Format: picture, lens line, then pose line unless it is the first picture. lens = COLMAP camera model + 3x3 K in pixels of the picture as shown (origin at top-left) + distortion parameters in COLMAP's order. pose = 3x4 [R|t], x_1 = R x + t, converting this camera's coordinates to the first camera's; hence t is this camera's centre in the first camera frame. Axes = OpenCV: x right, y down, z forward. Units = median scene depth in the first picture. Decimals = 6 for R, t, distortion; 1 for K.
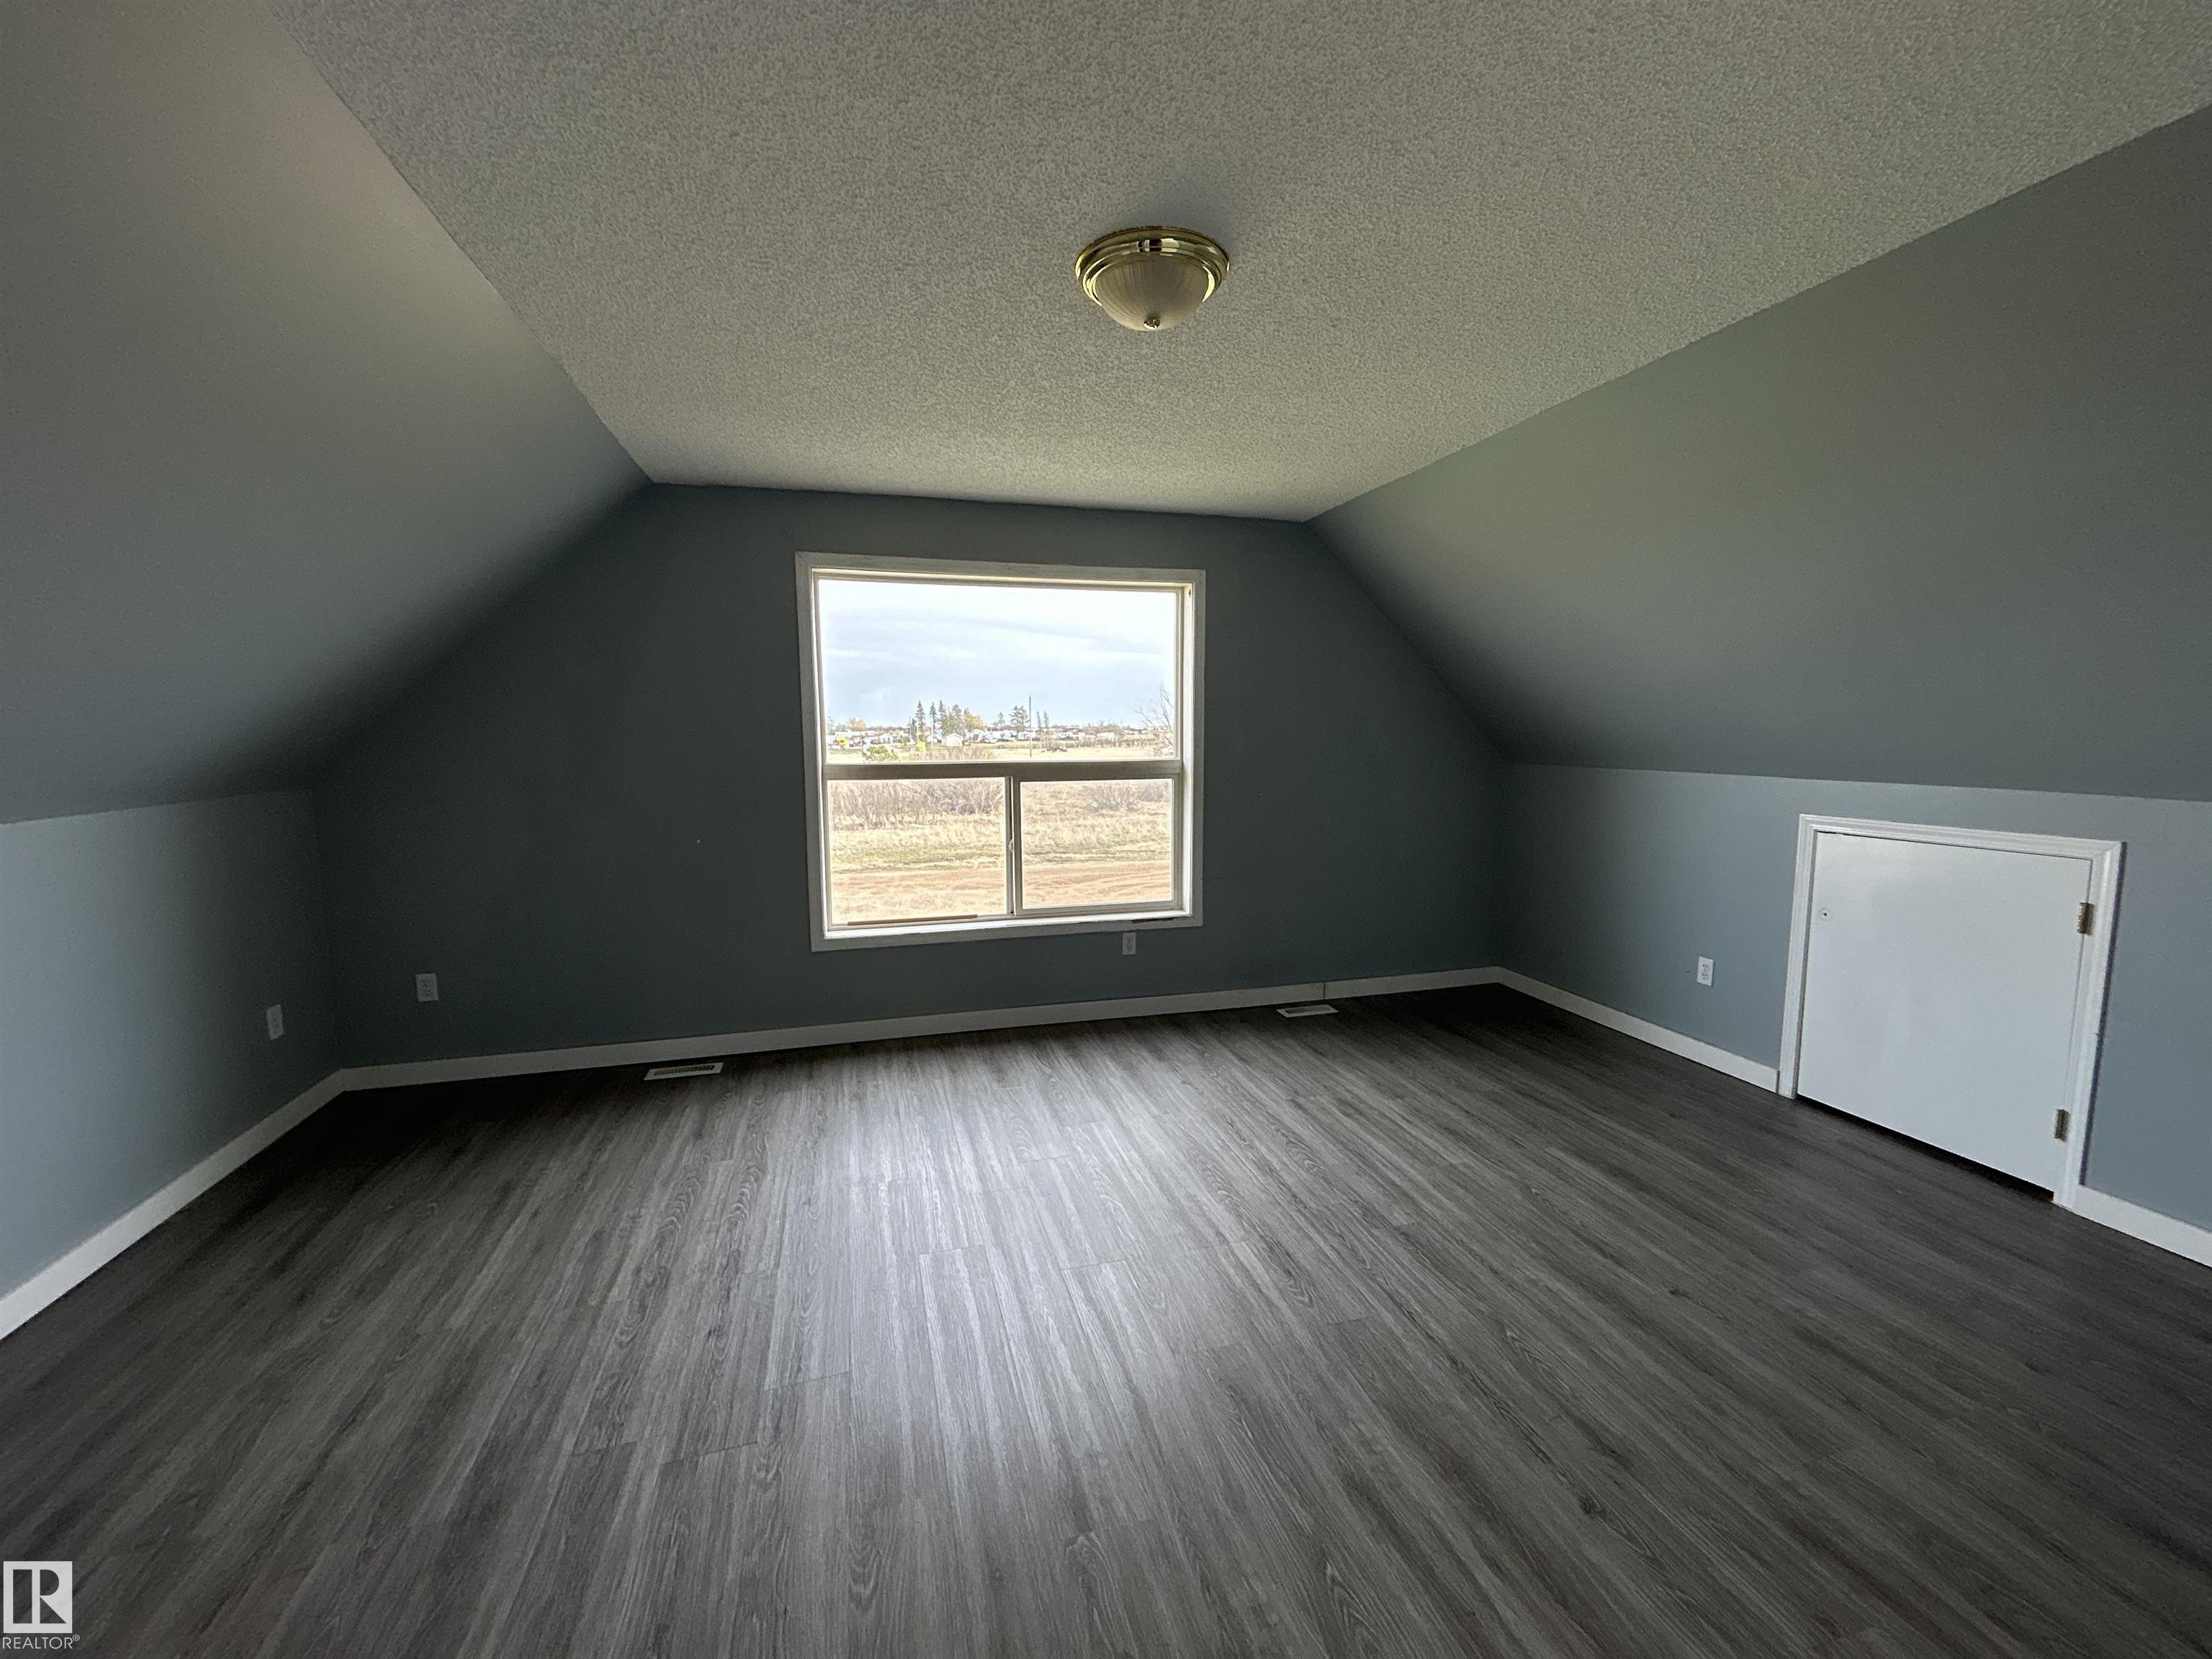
lens RADIAL K [[890.2, 0, 1103.4], [0, 890.2, 824.7], [0, 0, 1]] dist [-0.002771, -0.000231]
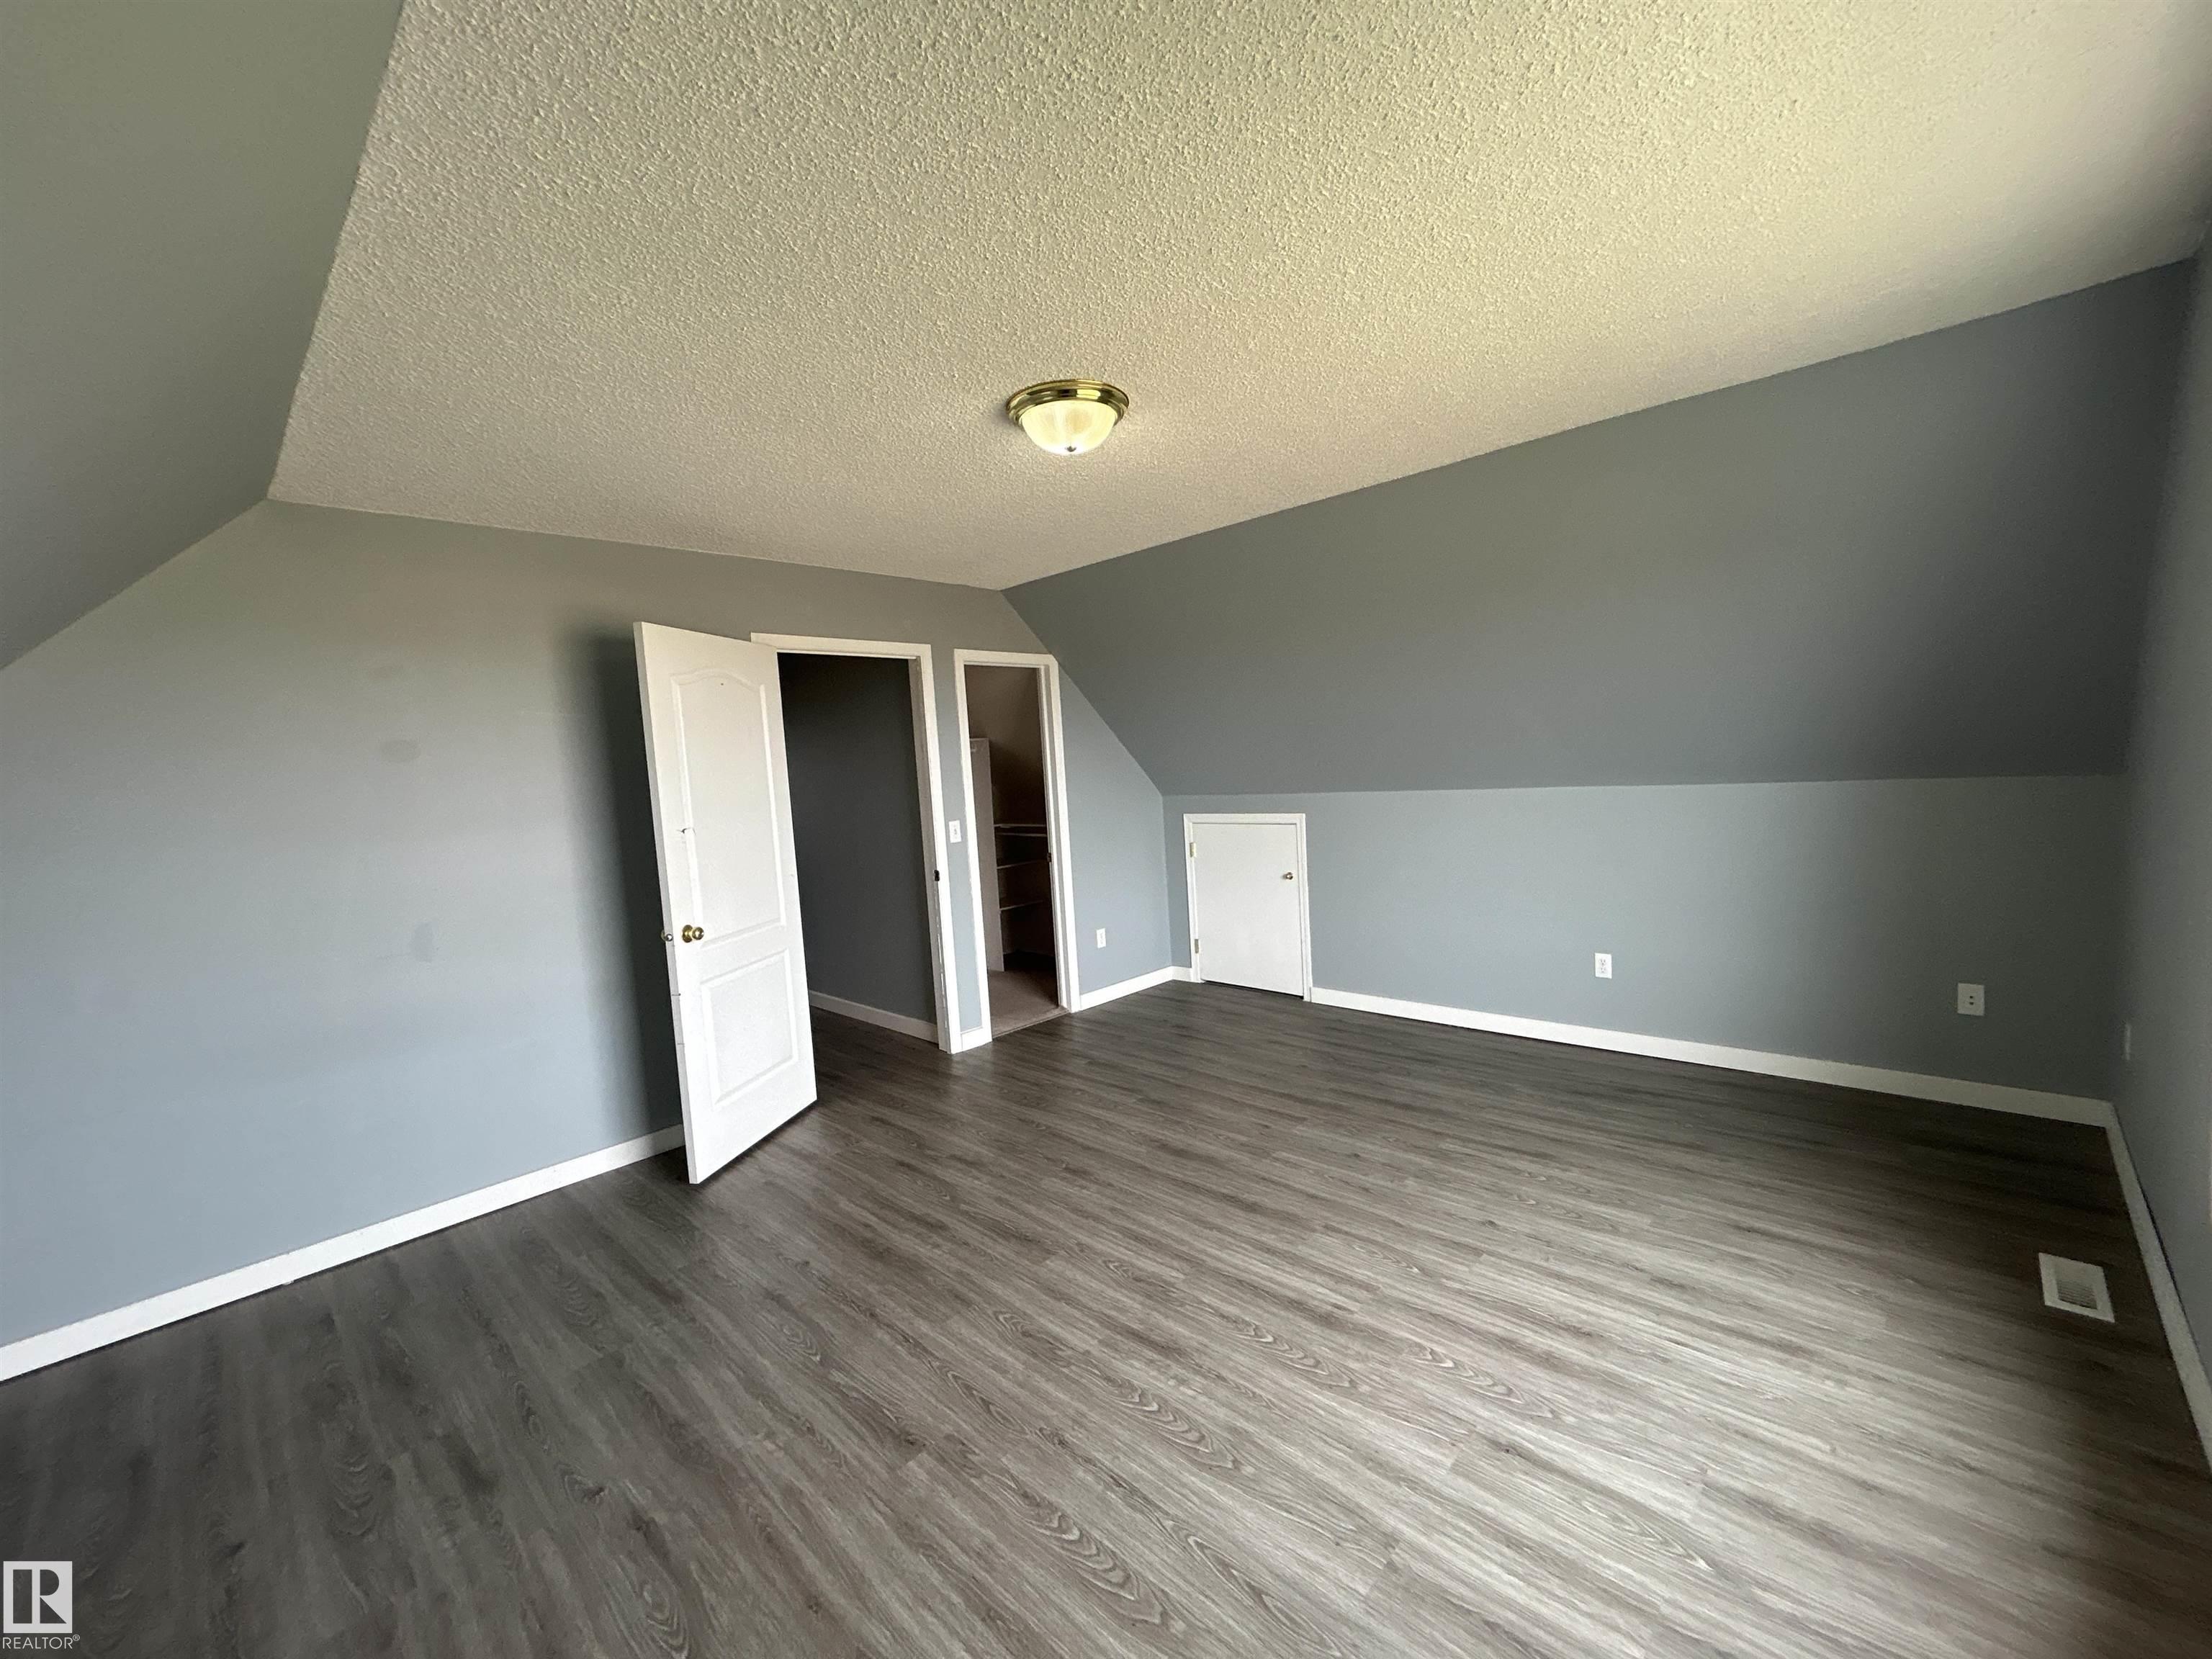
lens RADIAL K [[890.2, 0, 1103.4], [0, 890.2, 824.7], [0, 0, 1]] dist [-0.002771, -0.000231]
pose [[-0.858884, 0.096599, -0.502978, 0.561931], [0.012341, 0.985671, 0.168228, -0.213284], [0.512022, 0.138281, -0.847769, 1.760664]]
